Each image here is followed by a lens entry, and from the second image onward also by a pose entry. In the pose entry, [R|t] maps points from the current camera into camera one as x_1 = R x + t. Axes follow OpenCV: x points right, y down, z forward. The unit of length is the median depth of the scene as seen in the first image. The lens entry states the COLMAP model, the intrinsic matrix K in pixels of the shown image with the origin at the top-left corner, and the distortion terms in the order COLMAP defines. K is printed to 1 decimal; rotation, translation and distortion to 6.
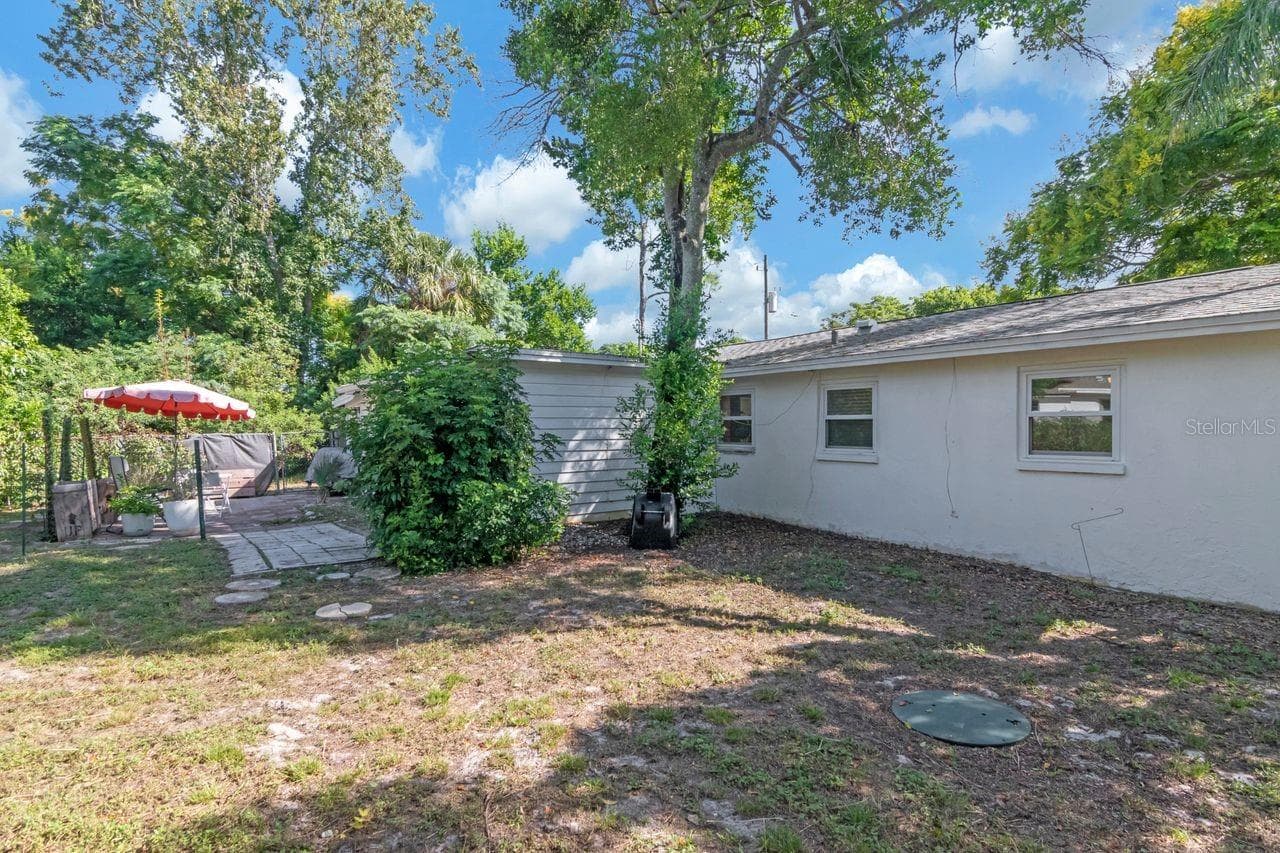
lens RADIAL K [[625.9, 0, 642.0], [0, 625.9, 464.2], [0, 0, 1]] dist [-0.001397, -0.000471]
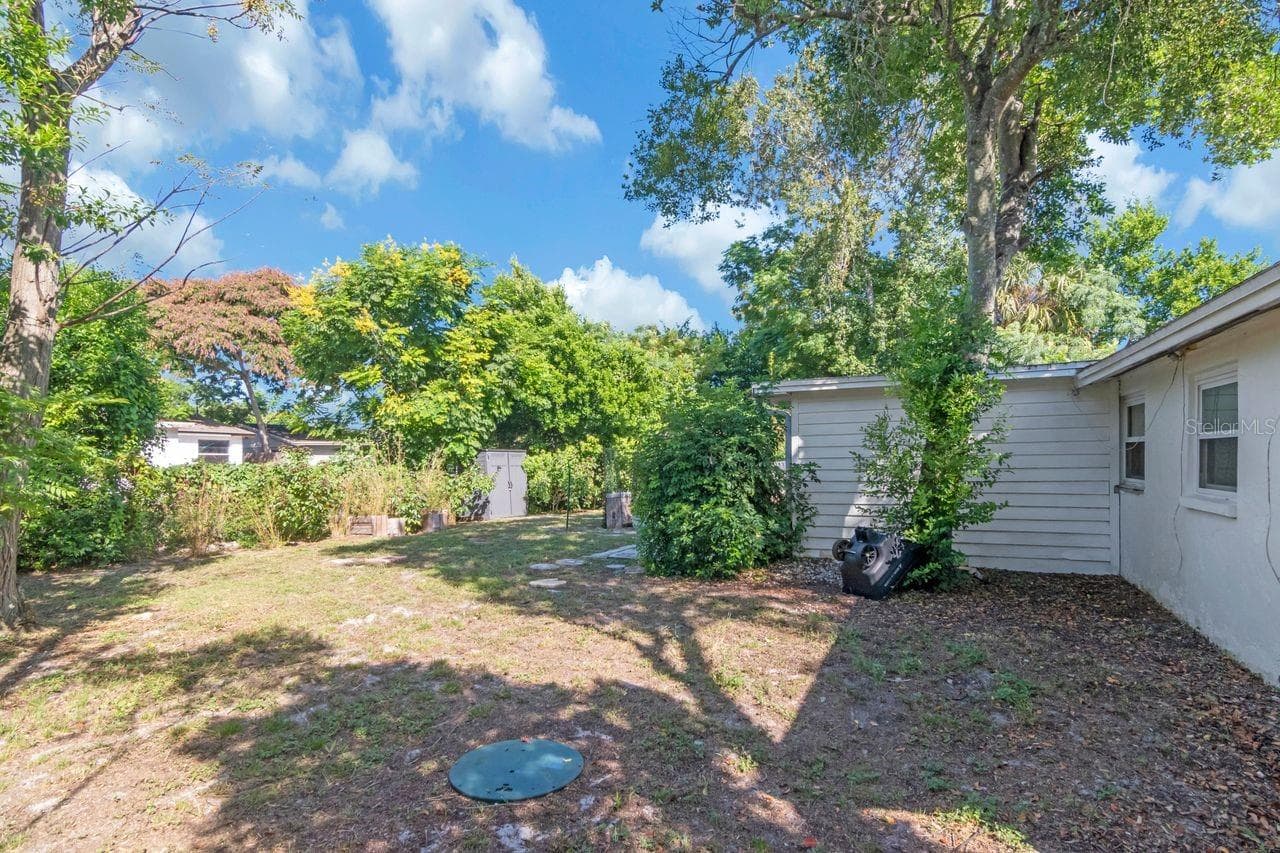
lens RADIAL K [[642.2, 0, 666.6], [0, 642.2, 460.1], [0, 0, 1]] dist [-0.001245, -0.000343]
pose [[0.514170, -0.001125, -0.857688, 0.601024], [-0.042291, 0.998750, -0.026663, -0.016233], [0.856645, 0.049981, 0.513479, 0.281843]]
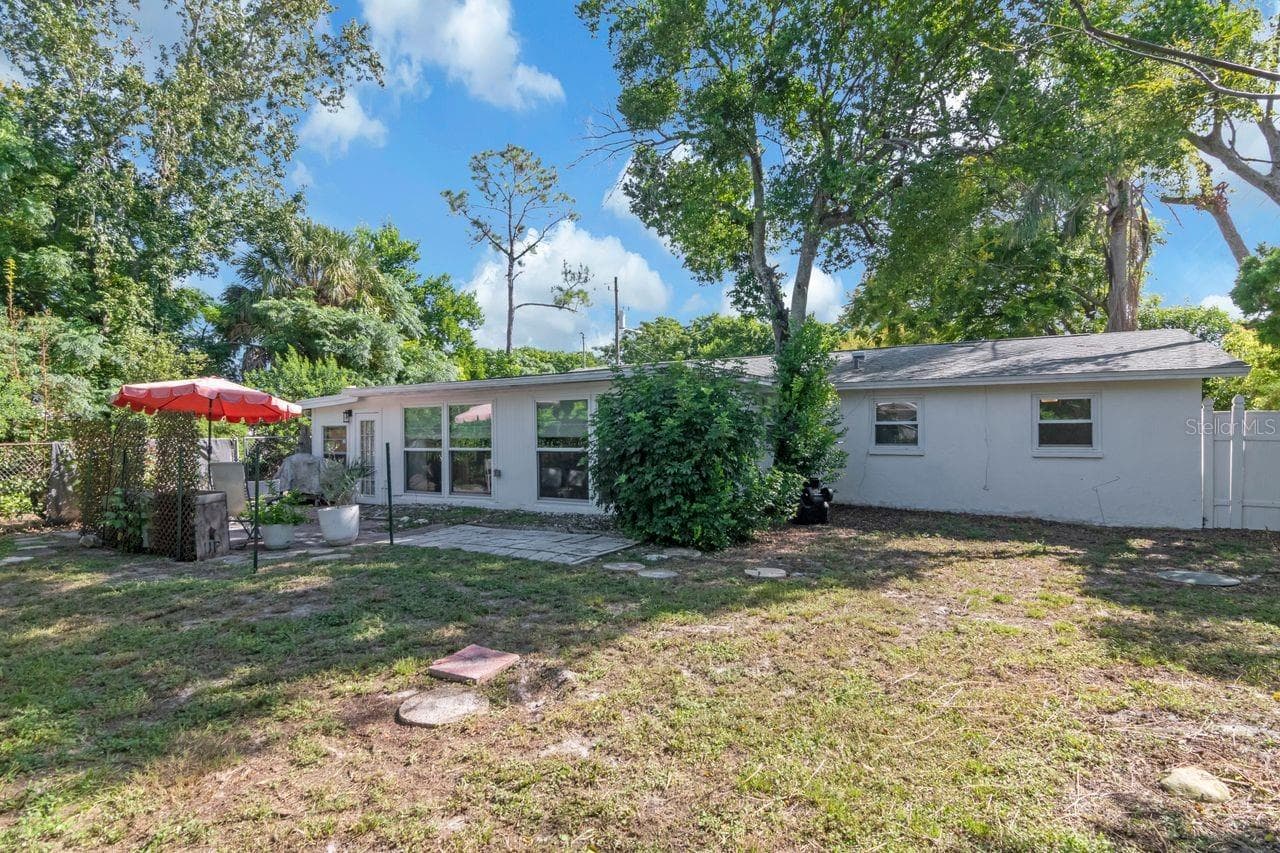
lens RADIAL K [[619.7, 0, 637.4], [0, 619.7, 432.7], [0, 0, 1]] dist [-0.005674, -0.001212]
pose [[0.921880, -0.000933, 0.387474, -0.765820], [0.023503, 0.998291, -0.053513, 0.006118], [-0.386762, 0.058440, 0.920326, -0.045961]]
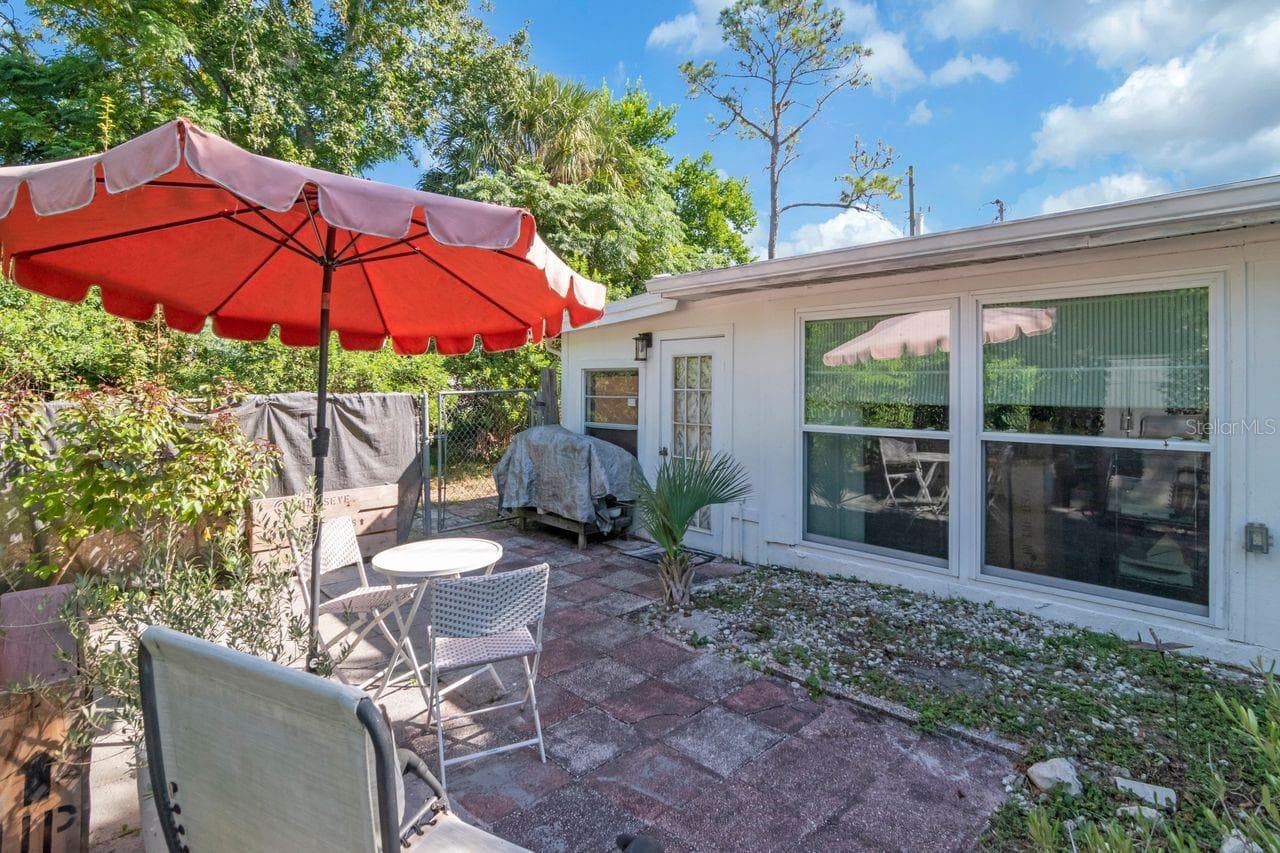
lens RADIAL K [[627.9, 0, 640.4], [0, 627.9, 382.0], [0, 0, 1]] dist [-0.001202, -0.000657]
pose [[0.992238, 0.006028, 0.124203, -0.941618], [0.001240, 0.998295, -0.058355, -0.060778], [-0.124343, 0.058056, 0.990539, 1.067709]]
